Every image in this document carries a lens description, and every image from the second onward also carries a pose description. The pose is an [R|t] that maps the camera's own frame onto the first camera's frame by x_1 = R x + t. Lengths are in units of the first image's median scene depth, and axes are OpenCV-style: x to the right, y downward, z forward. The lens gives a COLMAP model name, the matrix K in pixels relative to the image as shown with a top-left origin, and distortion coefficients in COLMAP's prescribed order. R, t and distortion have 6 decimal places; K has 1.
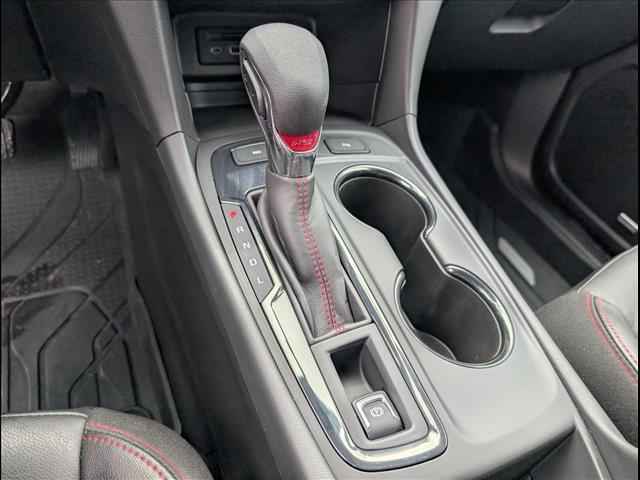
lens RADIAL K [[461.2, 0, 320.0], [0, 461.2, 240.0], [0, 0, 1]] dist [-0.009640, -0.001335]
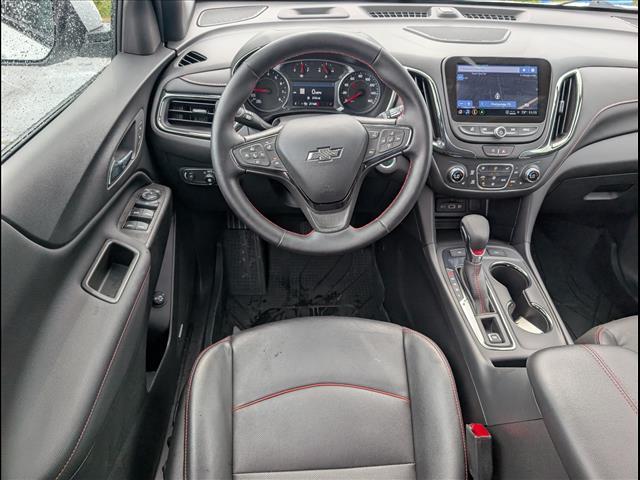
lens RADIAL K [[461.2, 0, 320.0], [0, 461.2, 240.0], [0, 0, 1]] dist [-0.009640, -0.001335]
pose [[0.935889, 0.092197, -0.340017, 0.007057], [-0.148437, 0.978492, -0.143248, 0.249194], [0.319497, 0.184535, 0.929445, -1.799730]]
